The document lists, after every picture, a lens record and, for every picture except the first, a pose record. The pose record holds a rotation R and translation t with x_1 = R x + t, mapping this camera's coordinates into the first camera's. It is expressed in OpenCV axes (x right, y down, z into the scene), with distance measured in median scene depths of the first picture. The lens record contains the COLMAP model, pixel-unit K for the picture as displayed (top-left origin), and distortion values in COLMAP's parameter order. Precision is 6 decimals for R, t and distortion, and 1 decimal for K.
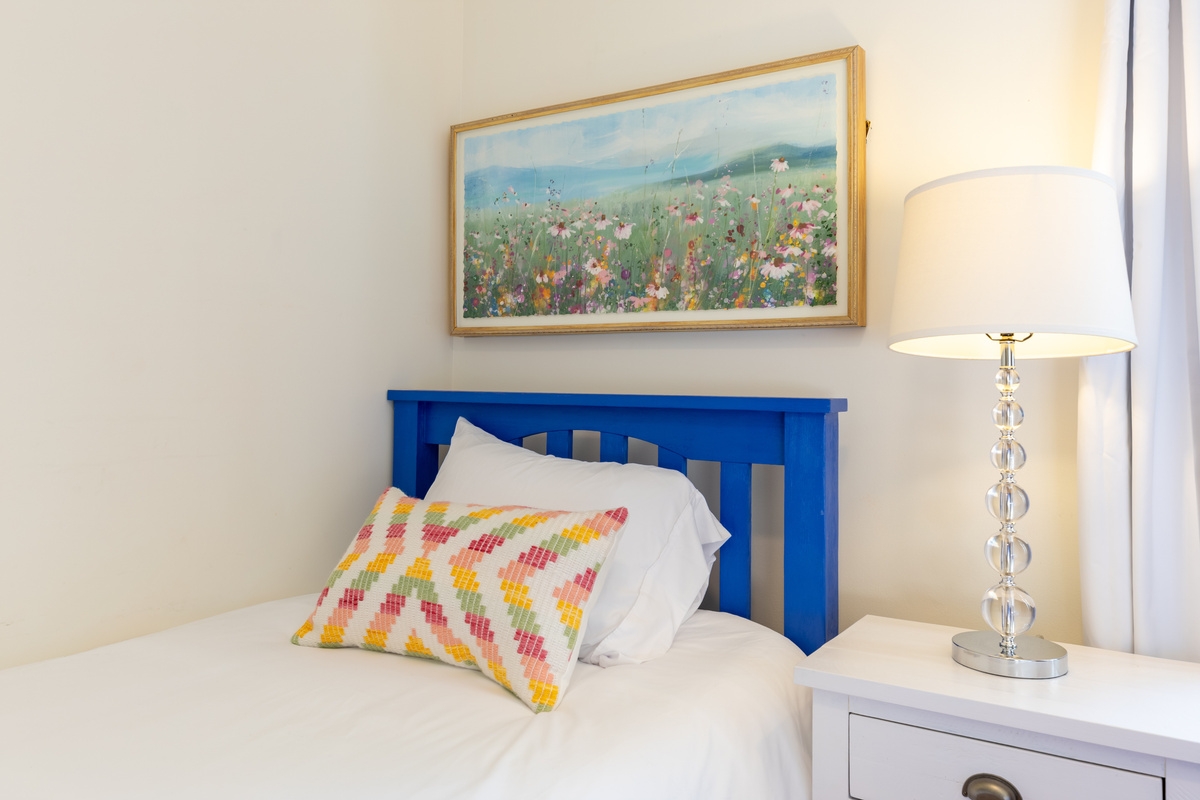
lens RADIAL K [[911.3, 0, 582.9], [0, 911.3, 343.5], [0, 0, 1]] dist [0.003658, -0.000154]
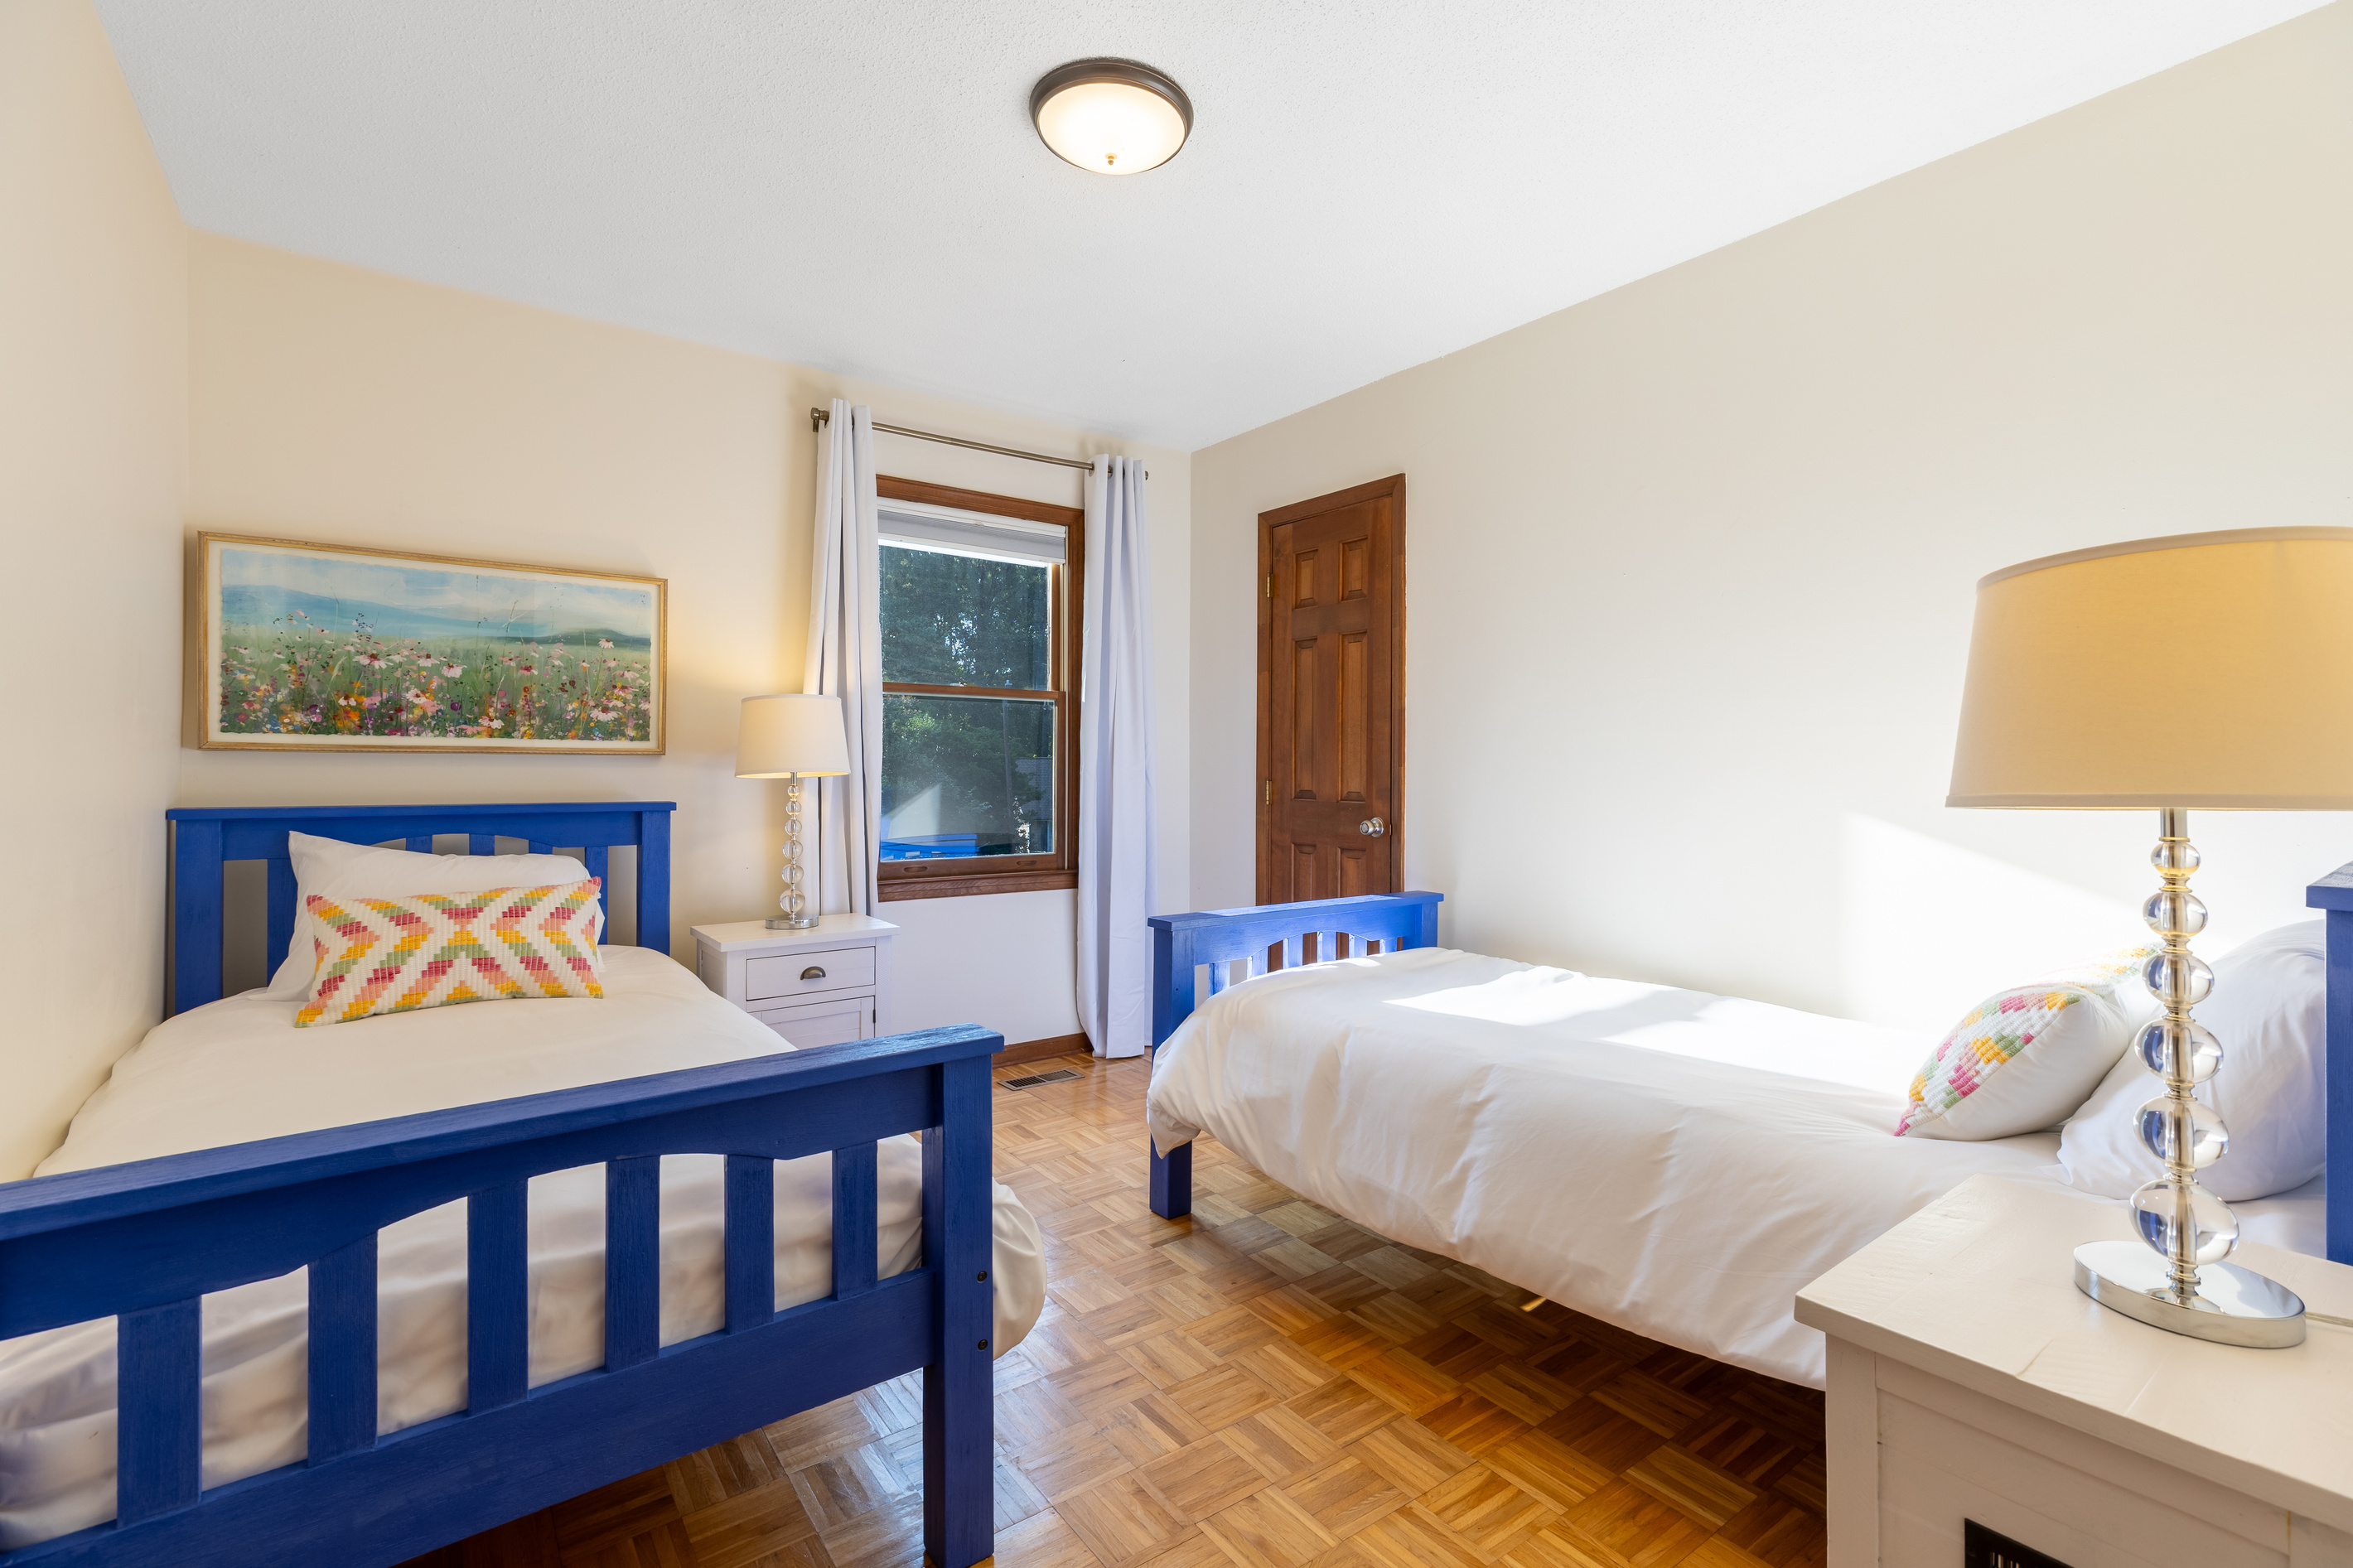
lens RADIAL K [[1063.5, 0, 1180.8], [0, 1063.5, 767.5], [0, 0, 1]] dist [0.004799, -0.000127]
pose [[0.348579, -0.016648, 0.937131, -1.005640], [-0.048503, 0.998182, 0.035774, -0.096149], [-0.936023, -0.057924, 0.347138, -0.443914]]
